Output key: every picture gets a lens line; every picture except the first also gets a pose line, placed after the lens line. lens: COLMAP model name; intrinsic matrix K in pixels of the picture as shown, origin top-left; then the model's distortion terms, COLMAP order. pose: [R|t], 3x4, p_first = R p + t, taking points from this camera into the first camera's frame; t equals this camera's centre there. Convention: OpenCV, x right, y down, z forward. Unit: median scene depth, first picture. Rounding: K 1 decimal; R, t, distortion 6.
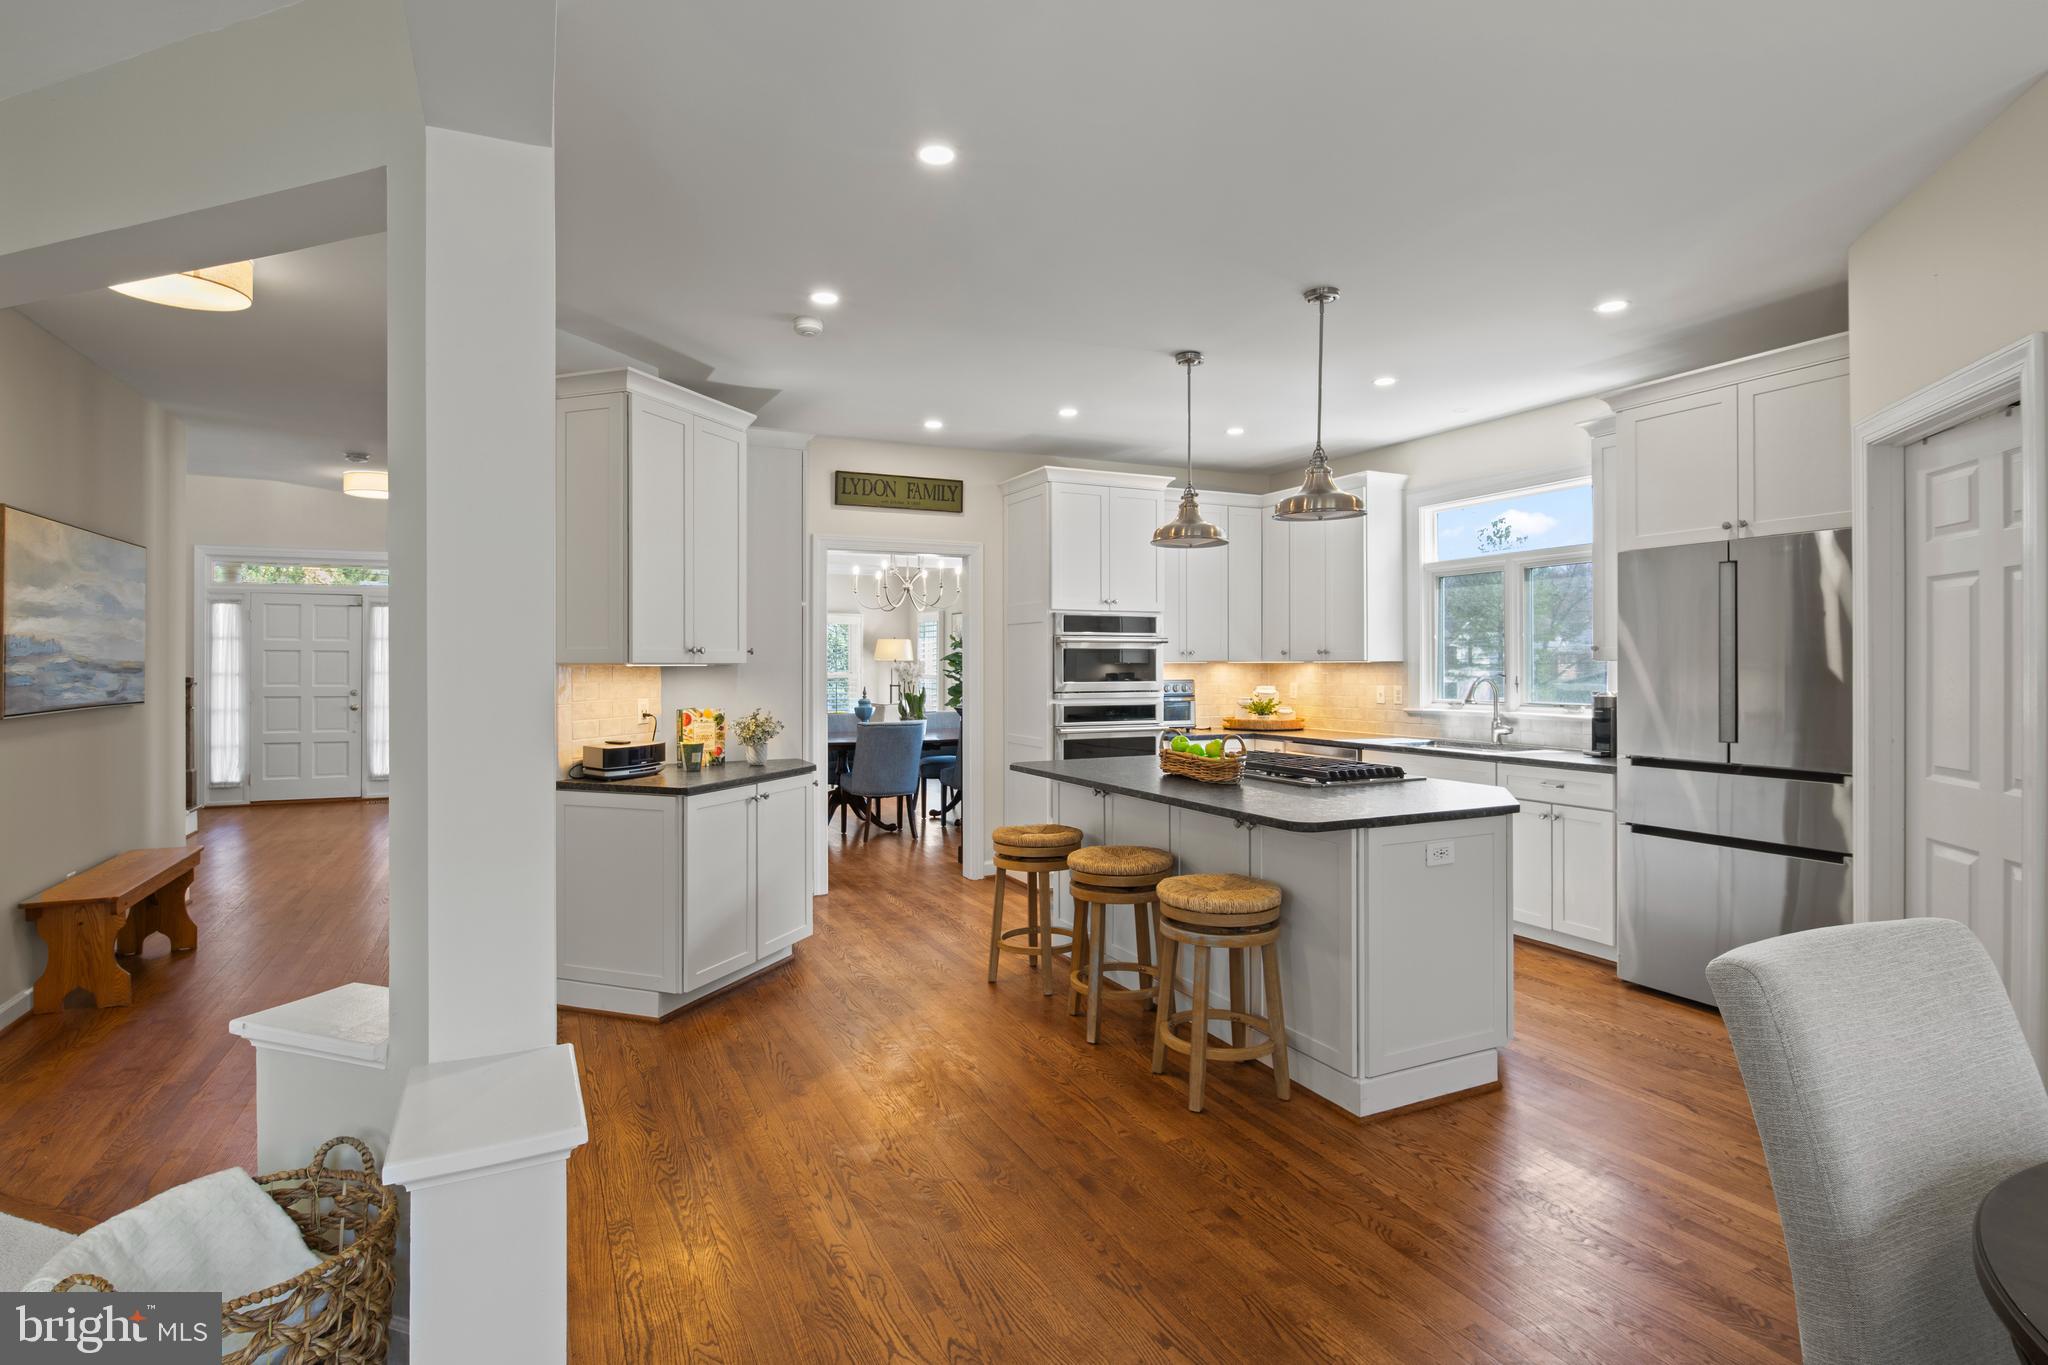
lens RADIAL K [[1032.4, 0, 1023.6], [0, 1032.4, 660.0], [0, 0, 1]] dist [-0.003913, -0.000239]
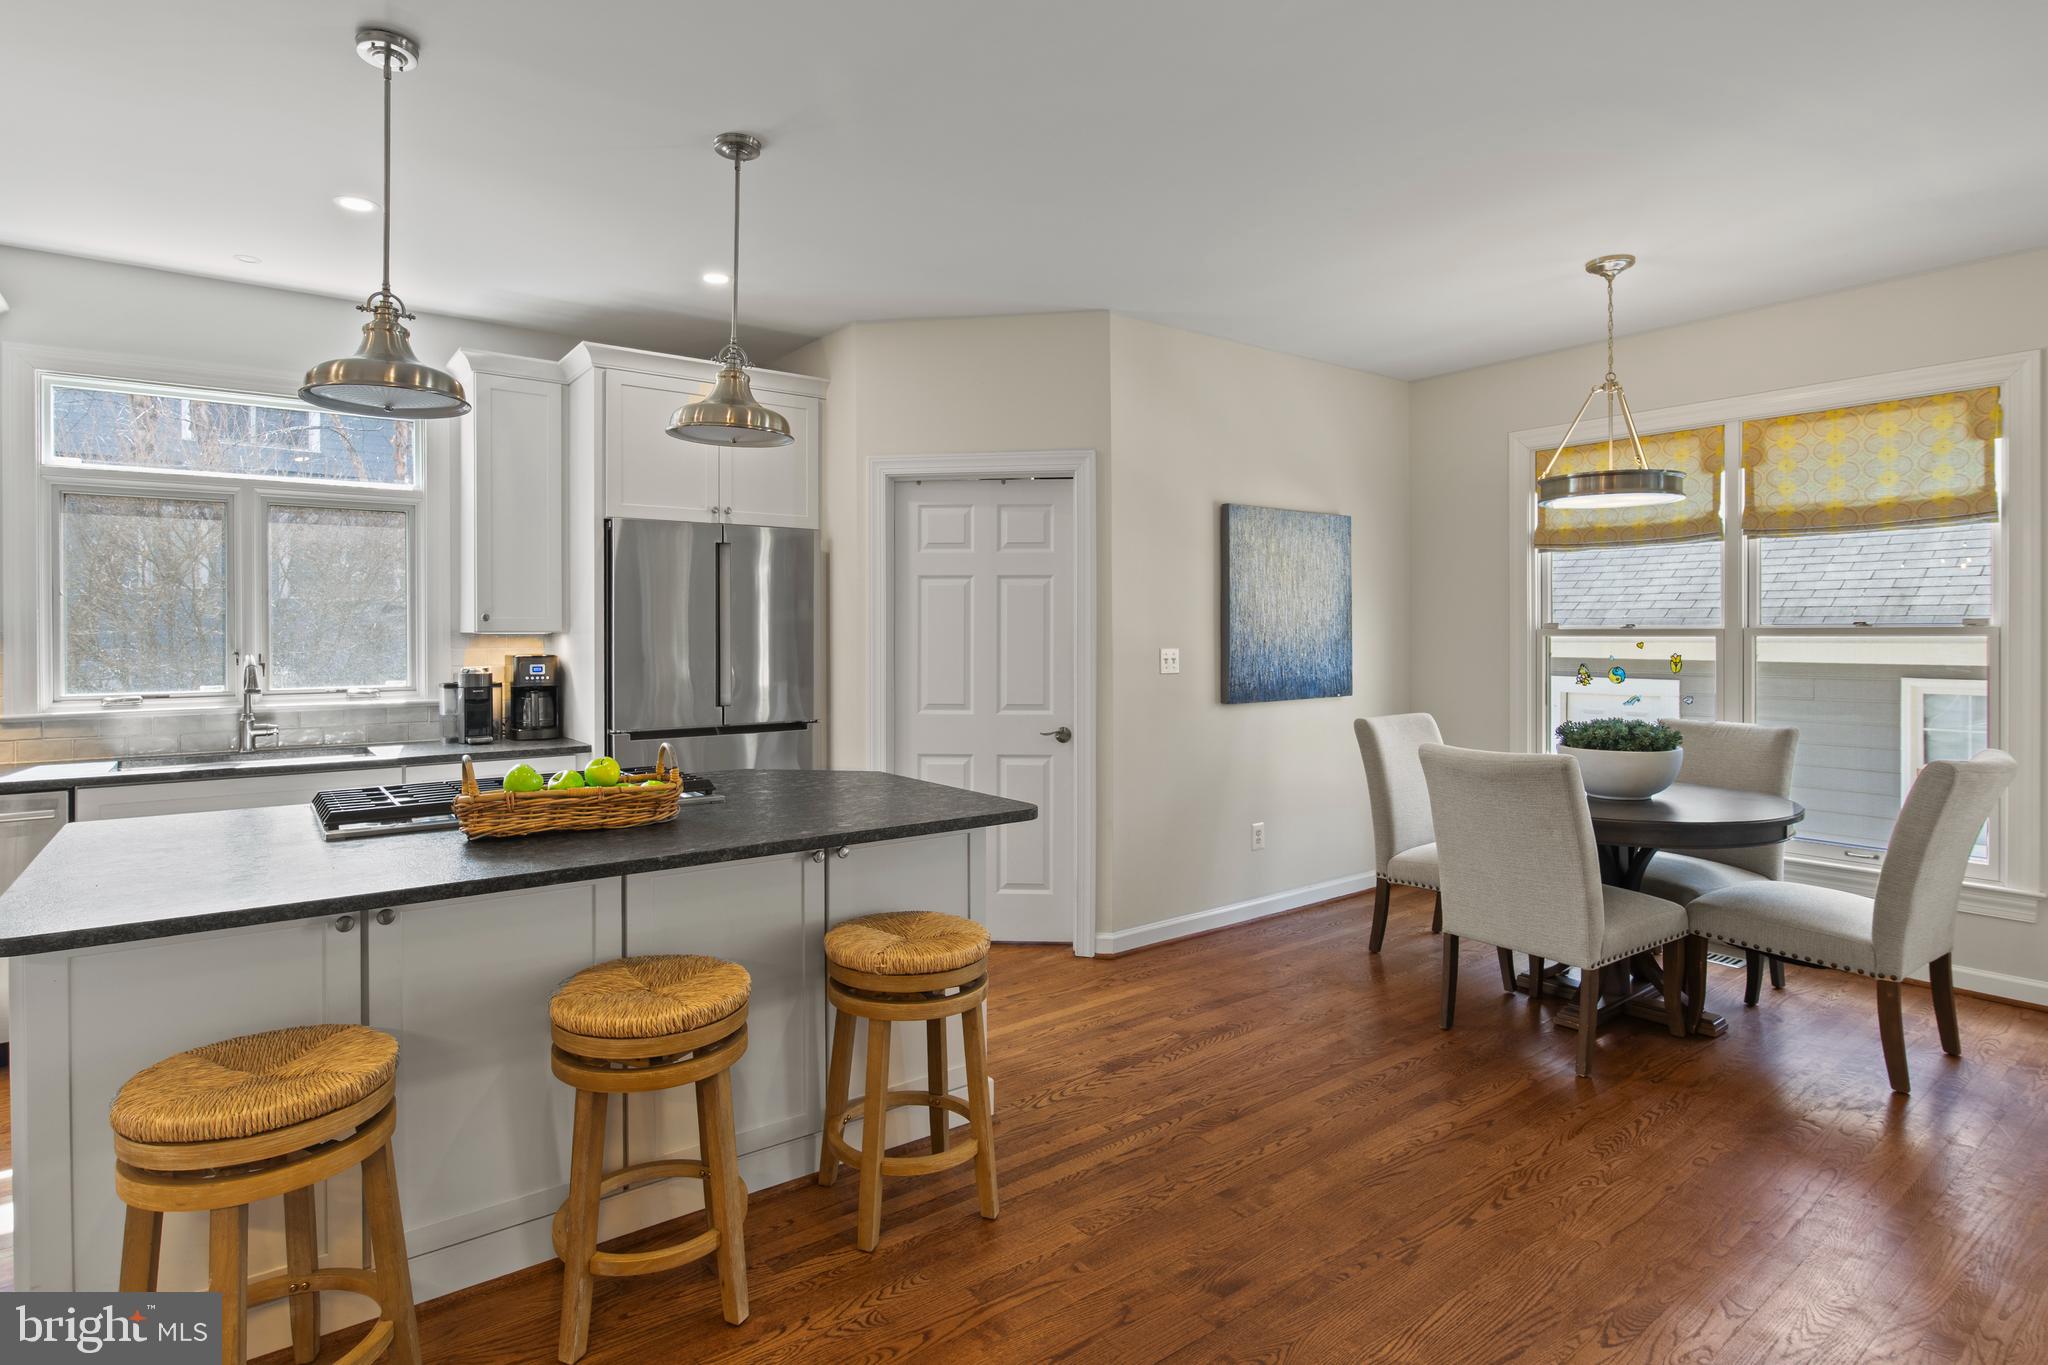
lens RADIAL K [[1046.9, 0, 1012.1], [0, 1046.9, 634.9], [0, 0, 1]] dist [-0.006165, -0.000029]
pose [[-0.192224, 0.003193, 0.981346, -0.408427], [-0.001168, 0.999993, -0.003482, 0.005730], [-0.981350, -0.001815, -0.192219, 0.774959]]
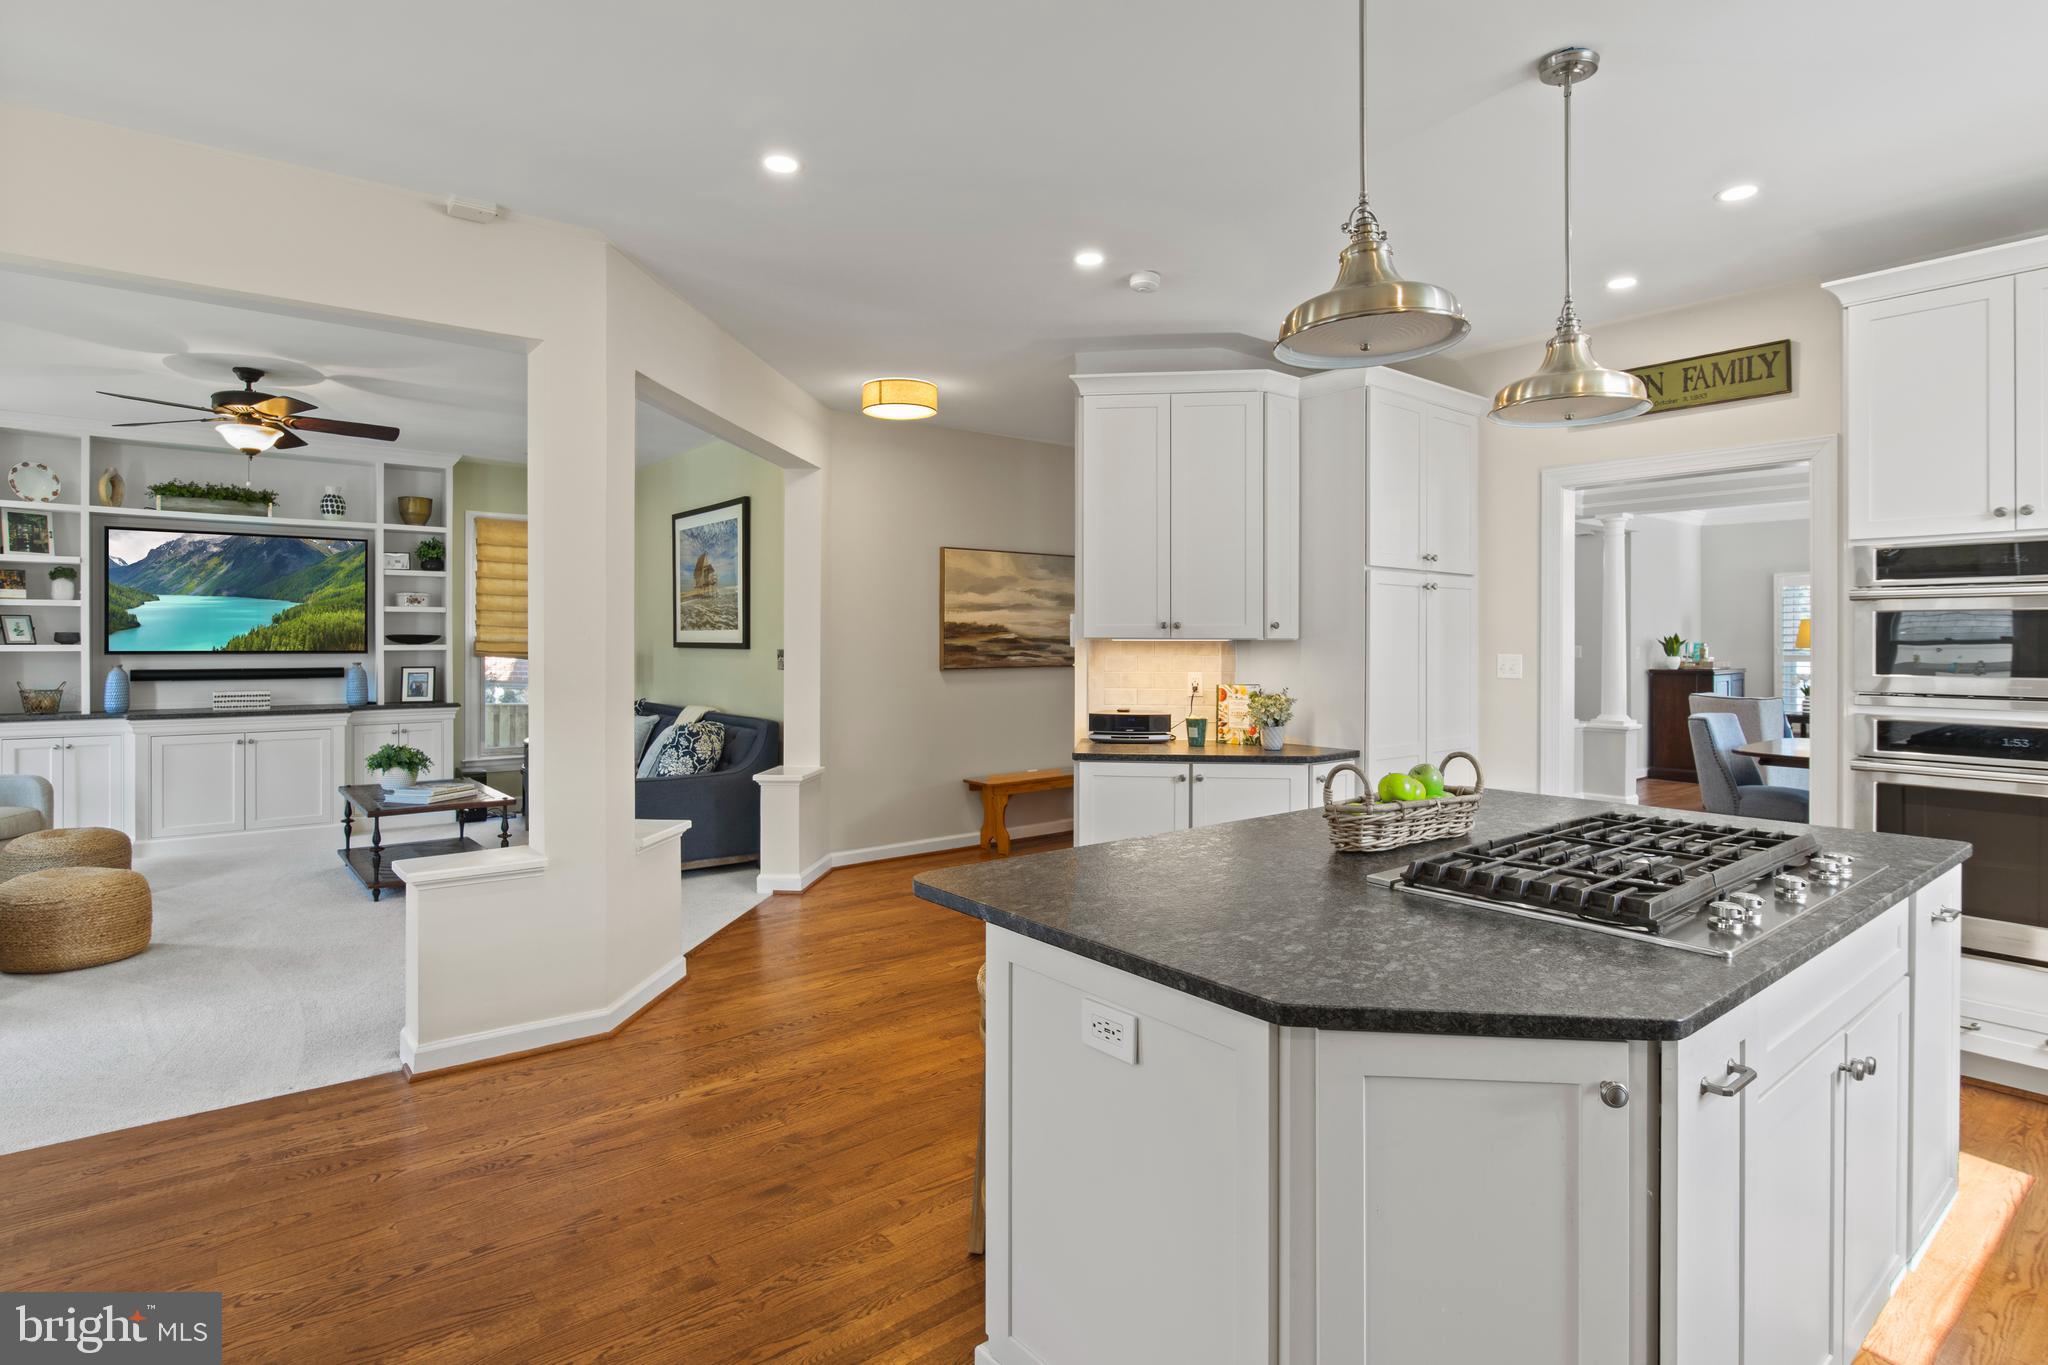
lens RADIAL K [[1030.8, 0, 1022.1], [0, 1030.8, 642.3], [0, 0, 1]] dist [-0.007518, -0.000363]
pose [[0.224530, 0.003109, -0.974462, 0.601695], [0.001316, 0.999993, 0.003493, 0.003069], [0.974466, -0.002067, 0.224524, 0.593579]]
